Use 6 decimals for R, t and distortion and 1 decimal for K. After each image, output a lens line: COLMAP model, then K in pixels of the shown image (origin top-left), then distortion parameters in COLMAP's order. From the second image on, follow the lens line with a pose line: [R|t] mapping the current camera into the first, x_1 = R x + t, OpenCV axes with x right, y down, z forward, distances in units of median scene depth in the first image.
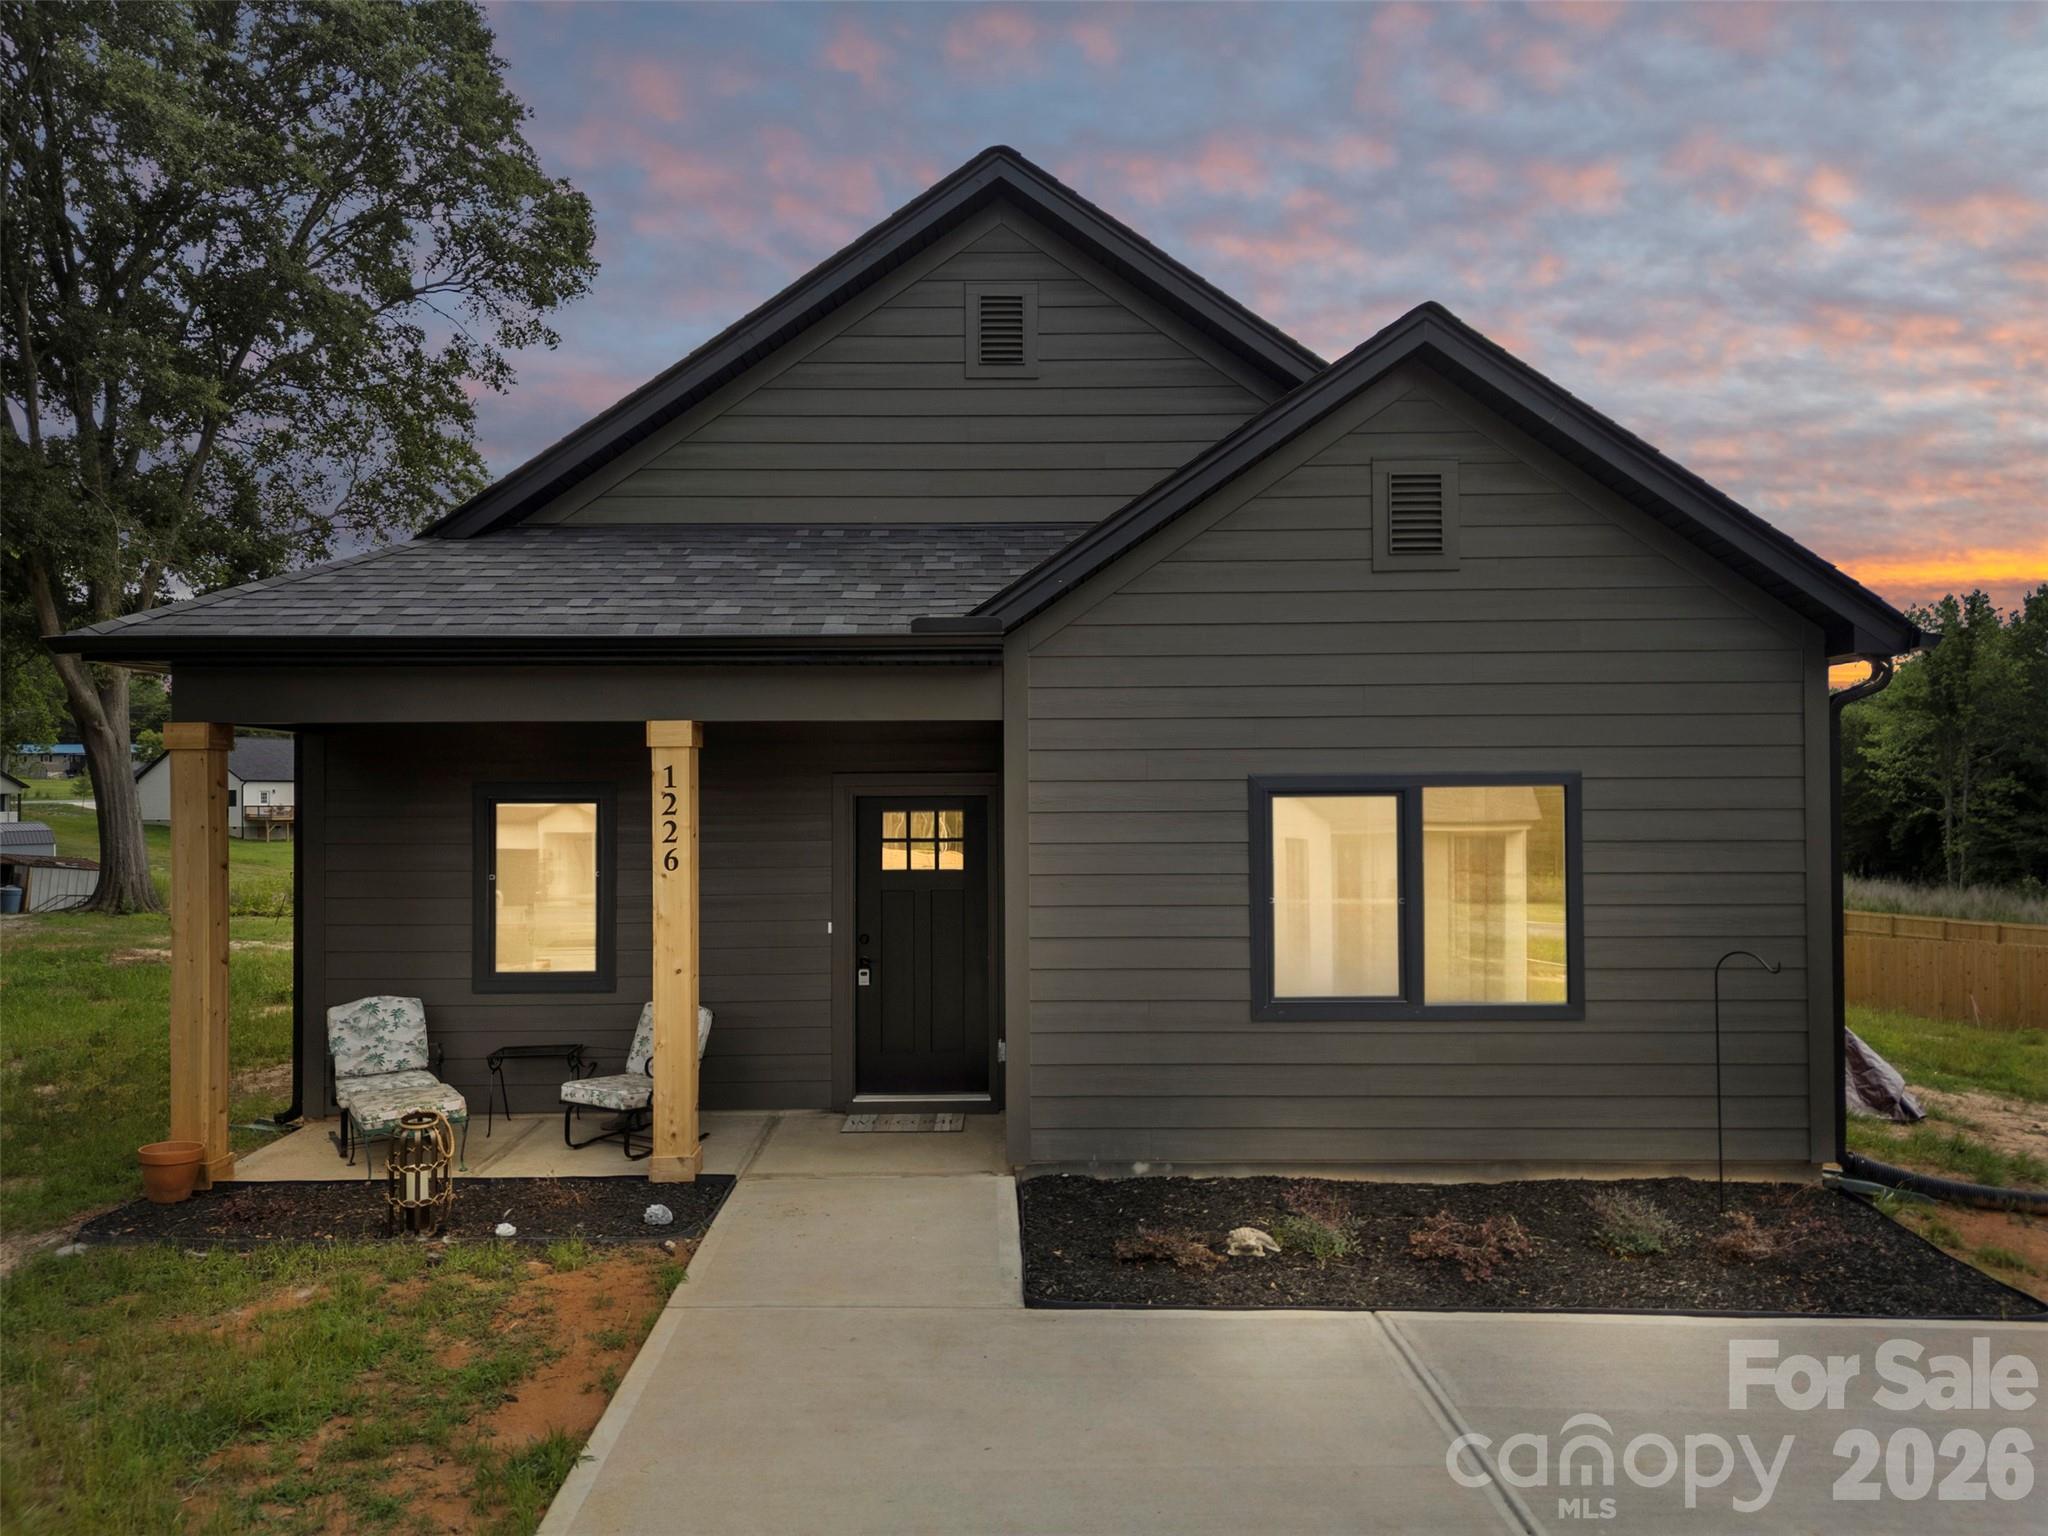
lens RADIAL K [[1463.9, 0, 1021.2], [0, 1463.9, 721.3], [0, 0, 1]] dist [0.005784, 0.003418]
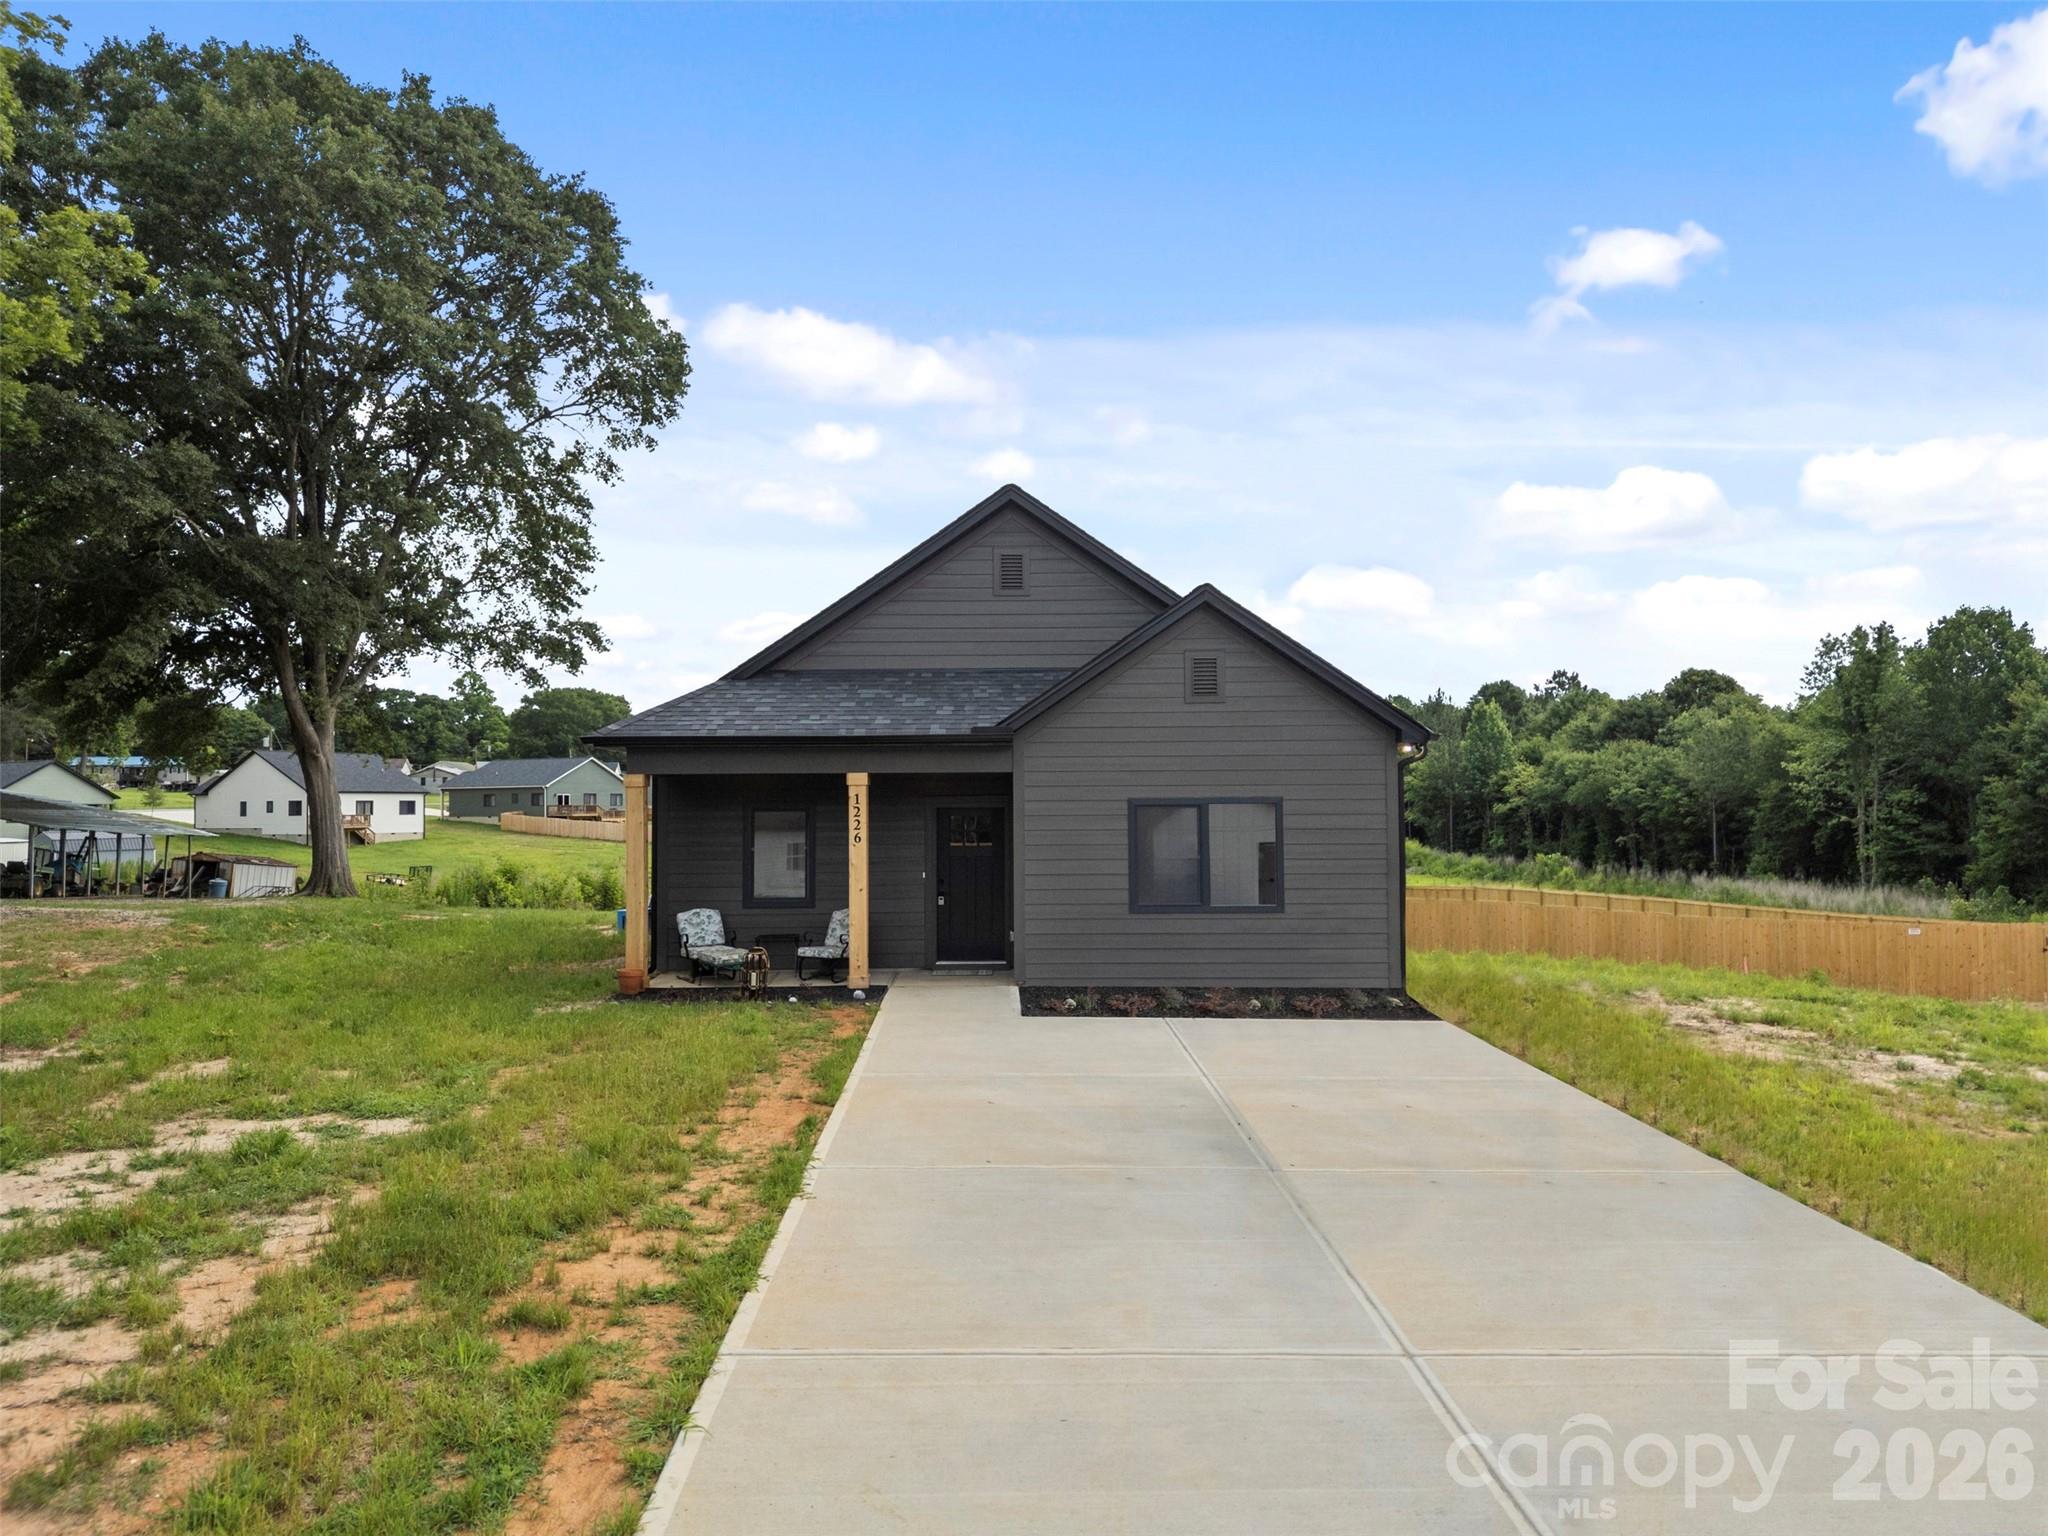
lens RADIAL K [[1433.8, 0, 1024.0], [0, 1433.8, 768.0], [0, 0, 1]] dist [0.098142, -0.115617]
pose [[0.999998, -0.000538, -0.002045, 0.006737], [0.000589, 0.999684, 0.025144, -0.049637], [0.002030, -0.025145, 0.999682, -0.904182]]
